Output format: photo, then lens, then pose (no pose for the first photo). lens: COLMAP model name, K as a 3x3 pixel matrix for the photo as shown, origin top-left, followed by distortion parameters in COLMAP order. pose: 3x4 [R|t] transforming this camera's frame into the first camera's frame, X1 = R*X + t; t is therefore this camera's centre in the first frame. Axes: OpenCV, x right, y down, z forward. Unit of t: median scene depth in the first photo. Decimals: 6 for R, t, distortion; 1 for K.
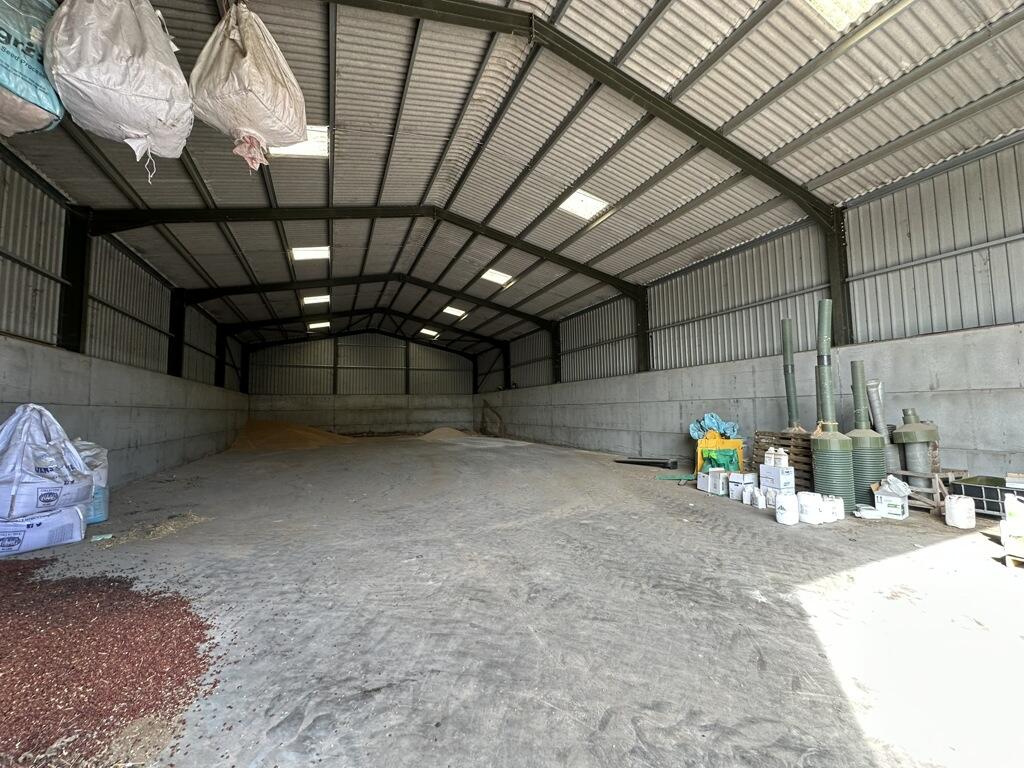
lens RADIAL K [[409.2, 0, 511.6], [0, 409.2, 381.0], [0, 0, 1]] dist [0.004714, 0.000044]
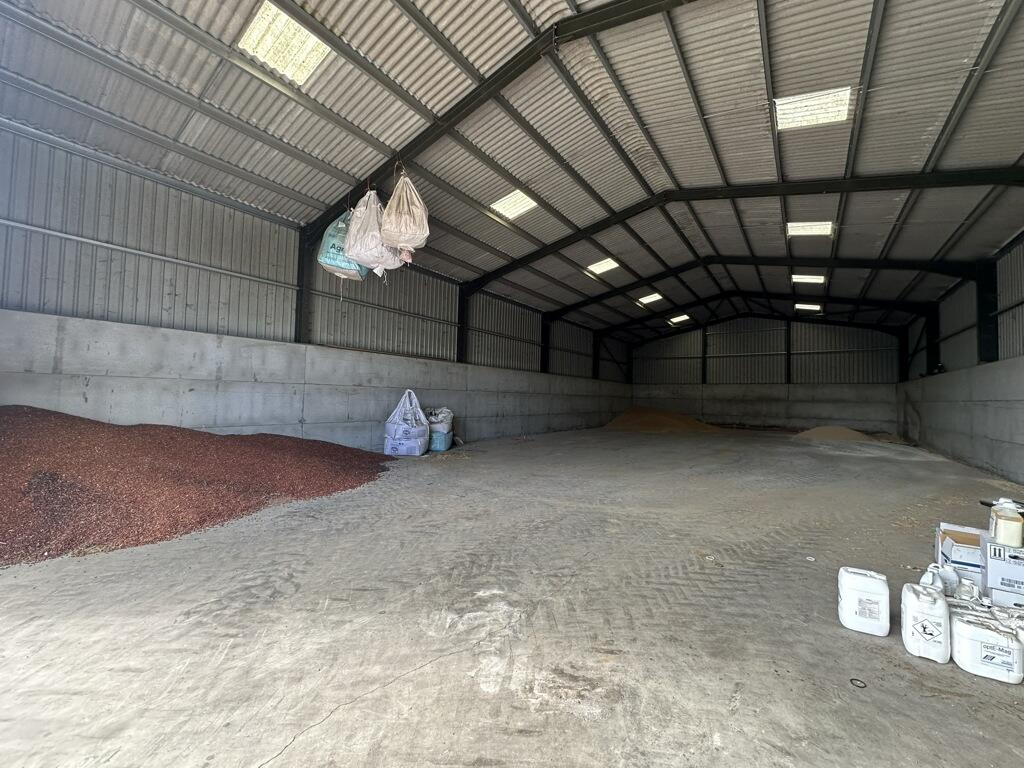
lens RADIAL K [[409.2, 0, 510.9], [0, 409.2, 382.6], [0, 0, 1]] dist [0.004714, 0.000044]
pose [[0.504397, -0.004636, -0.863460, 0.211655], [0.031083, 0.999435, 0.012791, 0.002019], [0.862912, -0.033290, 0.504256, 0.081957]]
